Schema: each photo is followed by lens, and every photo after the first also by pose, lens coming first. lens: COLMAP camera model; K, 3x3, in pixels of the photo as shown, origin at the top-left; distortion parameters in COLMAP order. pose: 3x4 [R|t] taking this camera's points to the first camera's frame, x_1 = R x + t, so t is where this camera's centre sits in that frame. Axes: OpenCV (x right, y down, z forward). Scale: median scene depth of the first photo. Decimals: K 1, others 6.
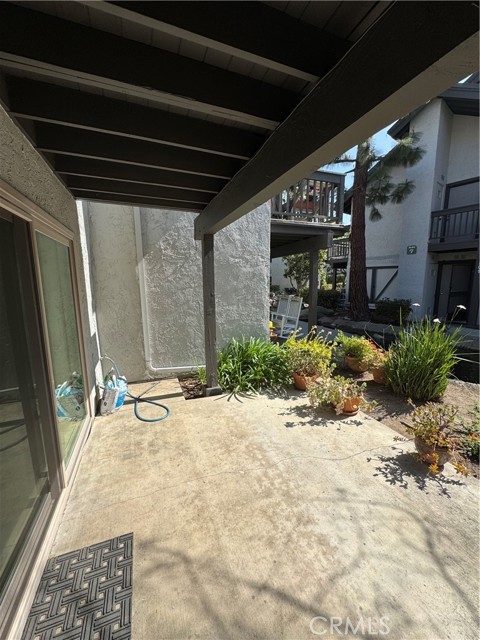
lens RADIAL K [[257.0, 0, 241.8], [0, 257.0, 317.5], [0, 0, 1]] dist [0.002048, 0.000182]
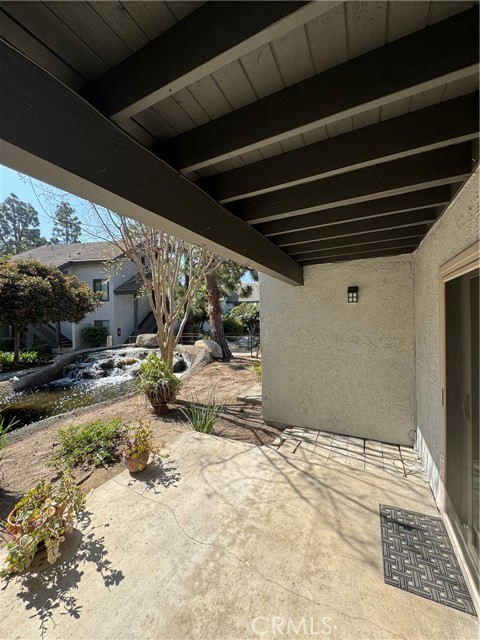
lens RADIAL K [[257.0, 0, 241.8], [0, 257.0, 317.5], [0, 0, 1]] dist [0.002048, 0.000182]
pose [[-0.669714, 0.019575, 0.742361, -0.651052], [0.130056, 0.987294, 0.091296, -0.268783], [-0.731142, 0.157691, -0.663751, 1.524477]]
